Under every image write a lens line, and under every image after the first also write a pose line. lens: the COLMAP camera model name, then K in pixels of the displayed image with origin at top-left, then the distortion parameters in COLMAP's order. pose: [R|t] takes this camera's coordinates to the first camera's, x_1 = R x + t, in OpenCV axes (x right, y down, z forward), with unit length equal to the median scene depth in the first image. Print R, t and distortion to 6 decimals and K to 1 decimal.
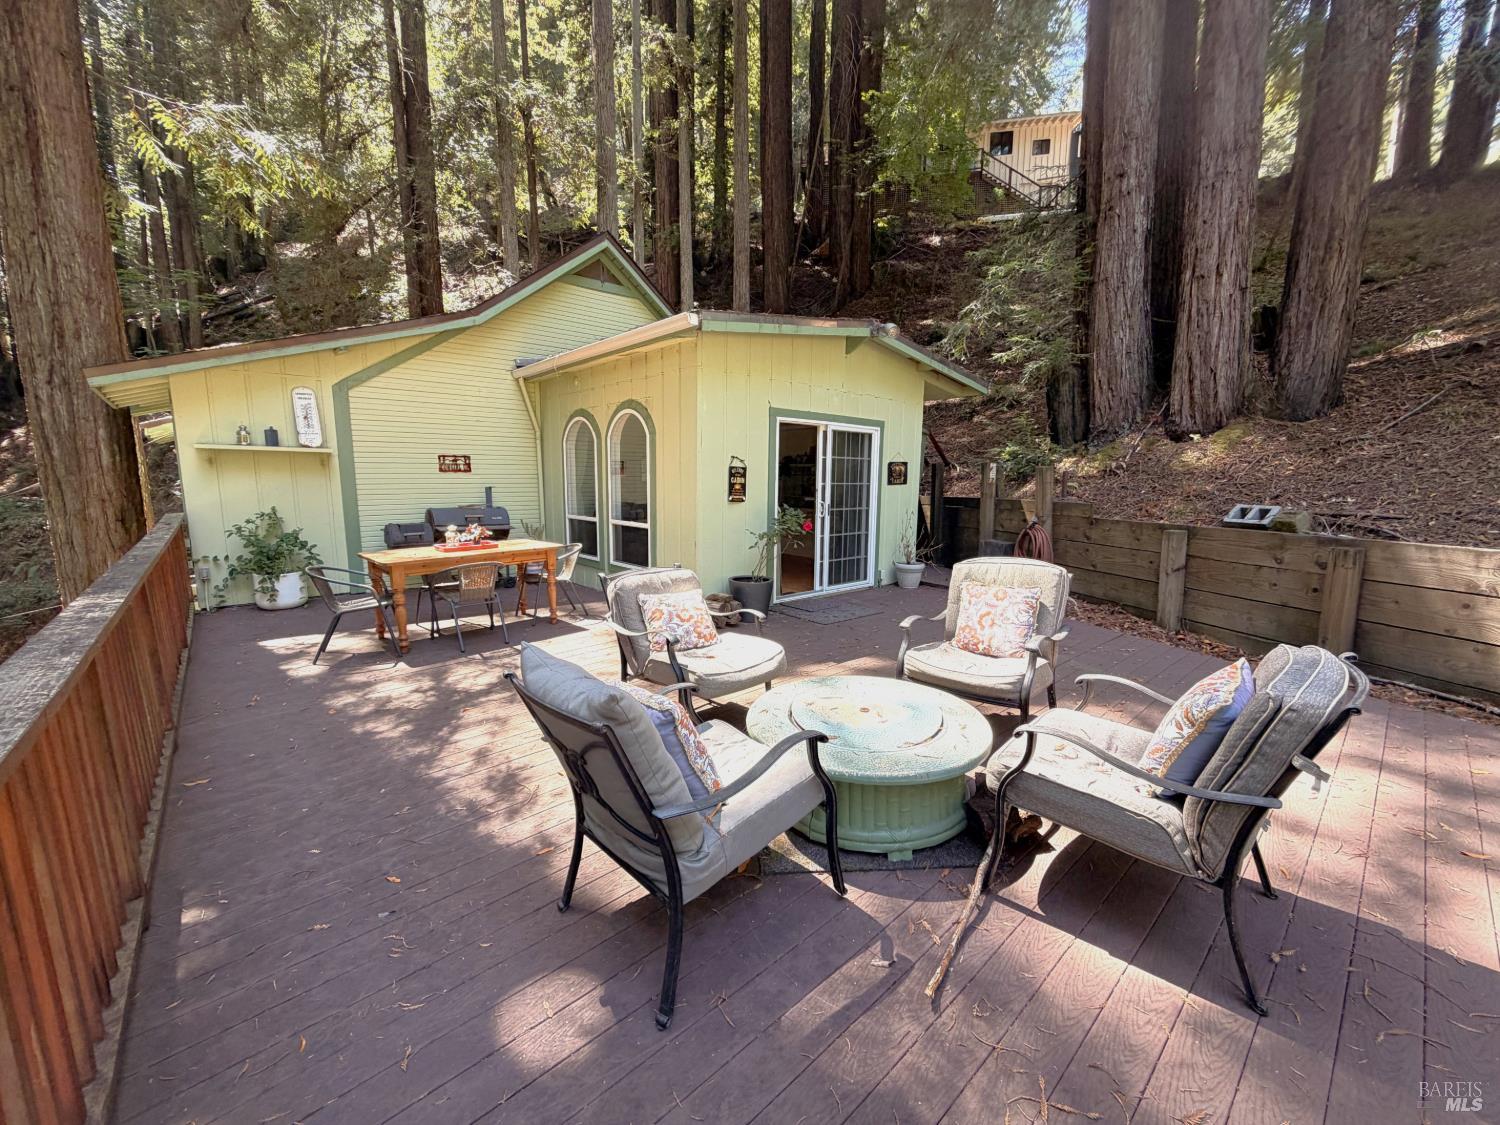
lens RADIAL K [[598.2, 0, 745.8], [0, 598.2, 562.1], [0, 0, 1]] dist [0.000855, 0.000071]
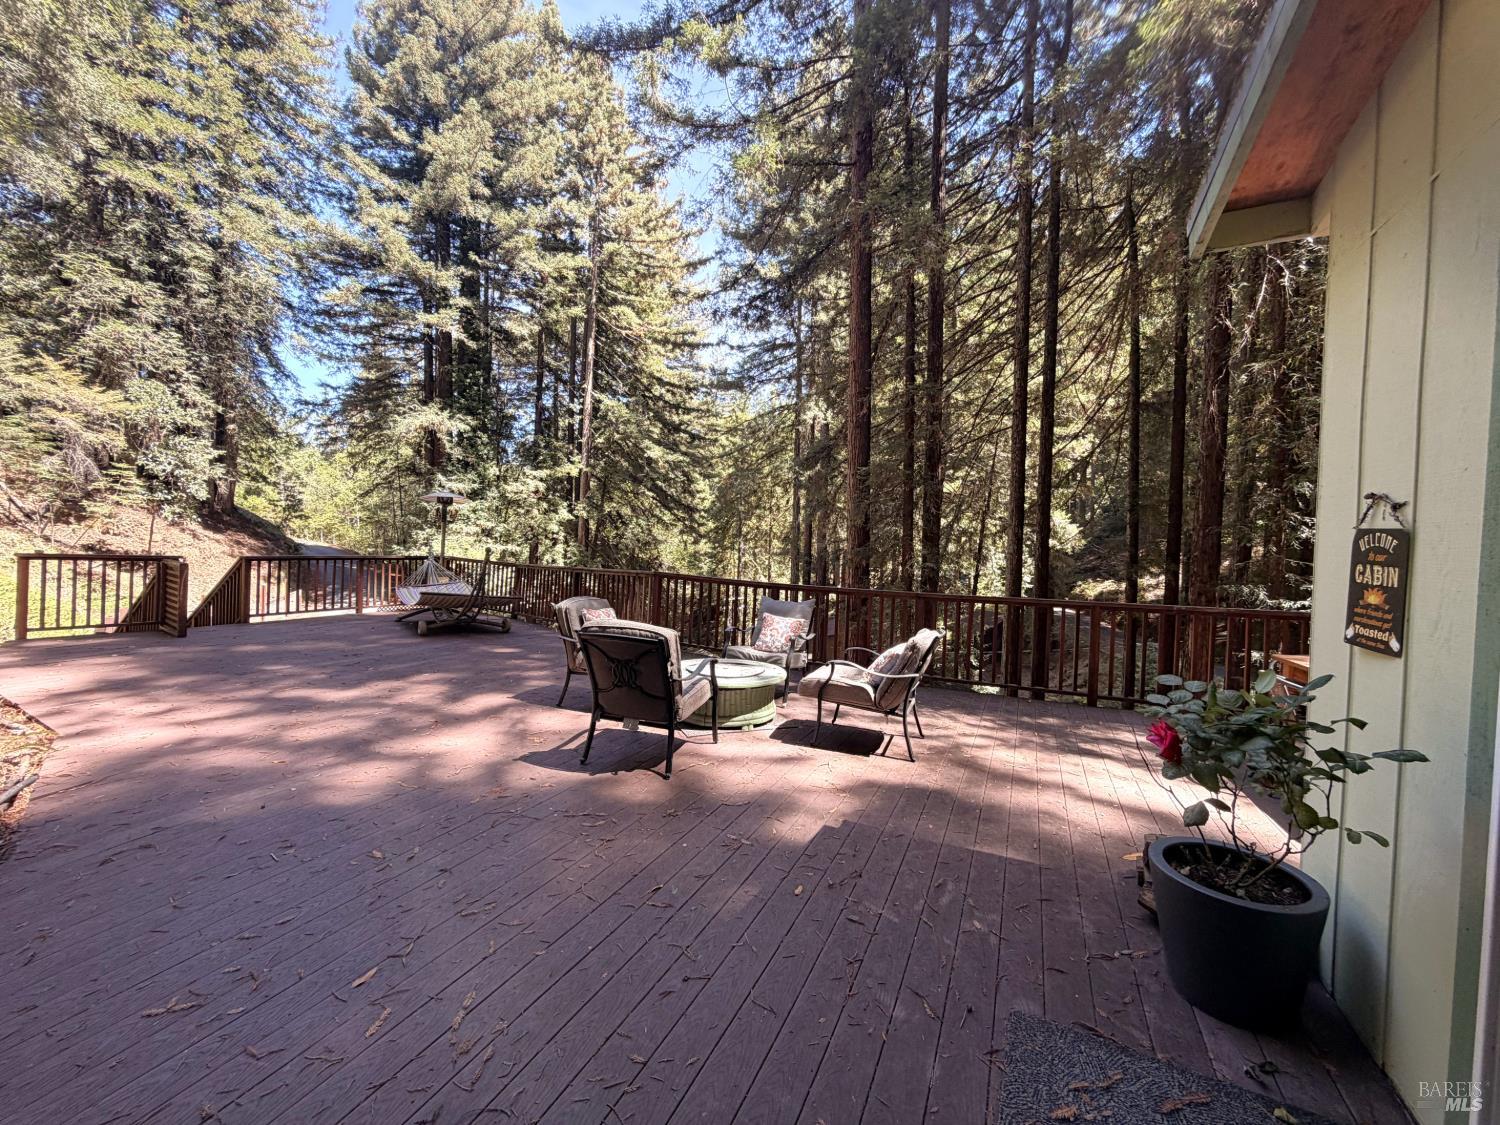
lens RADIAL K [[598.2, 0, 746.8], [0, 598.2, 562.1], [0, 0, 1]] dist [0.000855, 0.000071]
pose [[-0.921145, -0.012076, -0.389033, 0.332002], [-0.077452, 0.985216, 0.152806, -0.143829], [0.381436, 0.170888, -0.908462, 1.005474]]
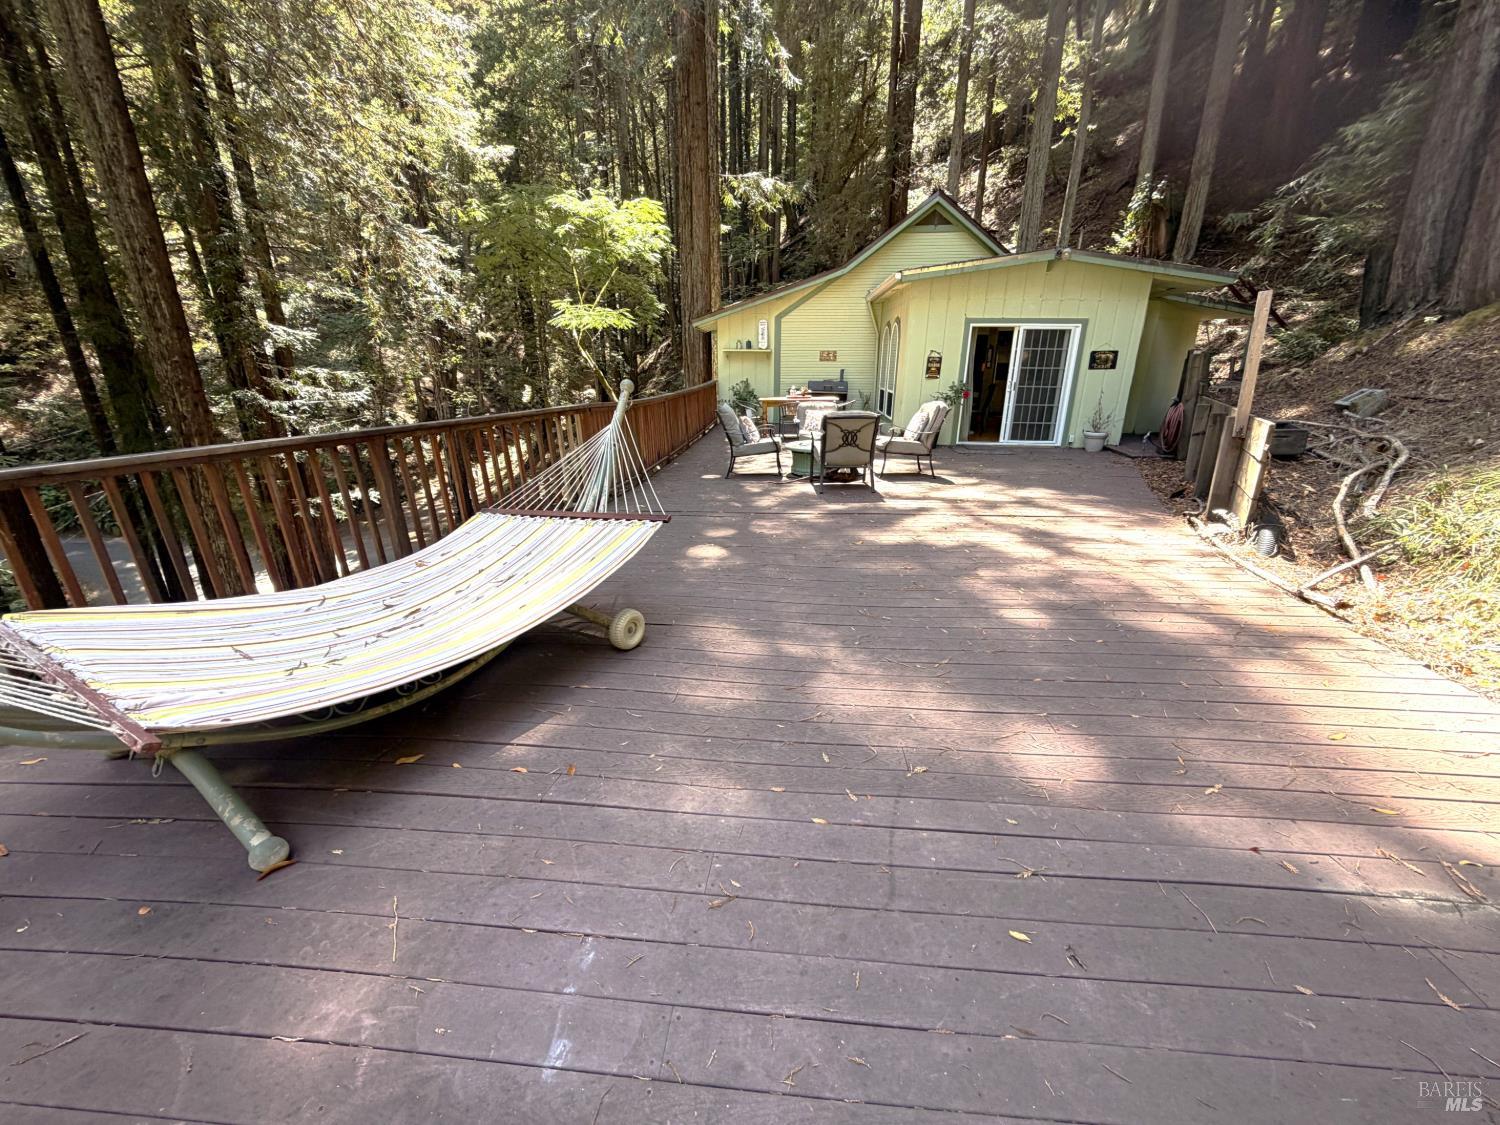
lens RADIAL K [[598.2, 0, 746.7], [0, 598.2, 563.4], [0, 0, 1]] dist [0.000855, 0.000071]
pose [[0.695190, 0.225609, -0.682504, 0.797438], [-0.100221, 0.970617, 0.218763, 0.080949], [0.711805, -0.083680, 0.697374, -0.543491]]
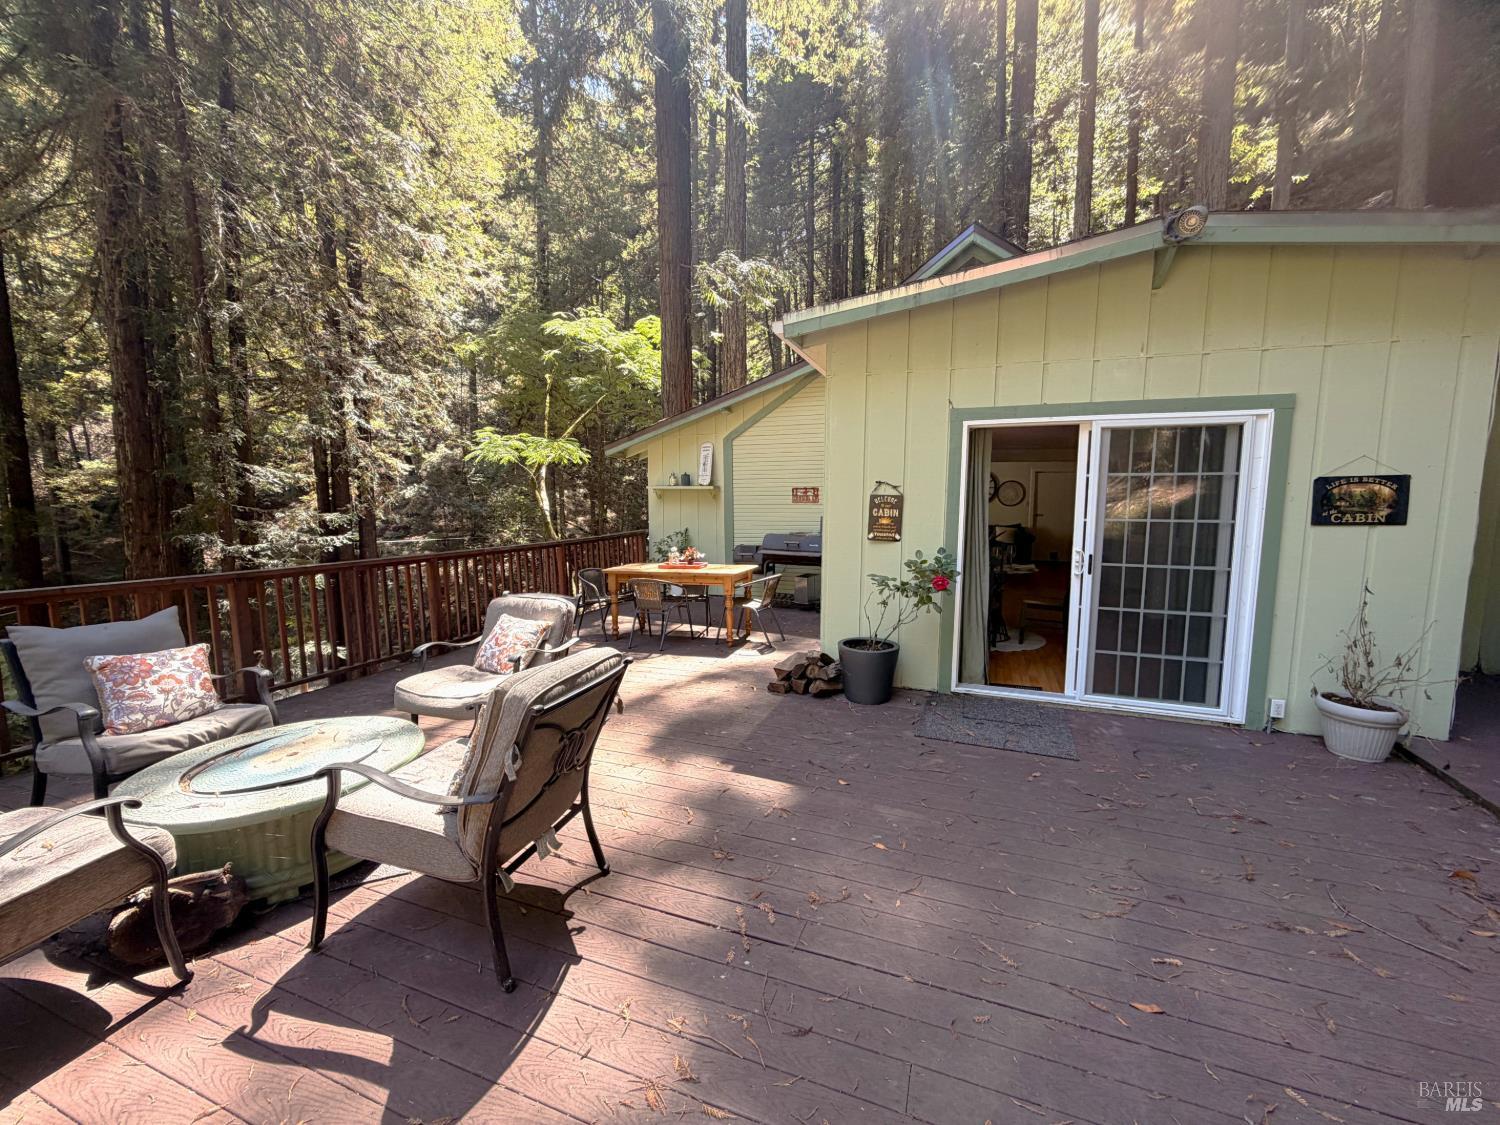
lens RADIAL K [[598.2, 0, 747.4], [0, 598.2, 564.0], [0, 0, 1]] dist [0.000855, 0.000071]
pose [[0.465185, 0.085806, -0.881045, 0.508079], [-0.123811, 0.991814, 0.031223, -0.065197], [0.876512, 0.094558, 0.472001, 0.434351]]
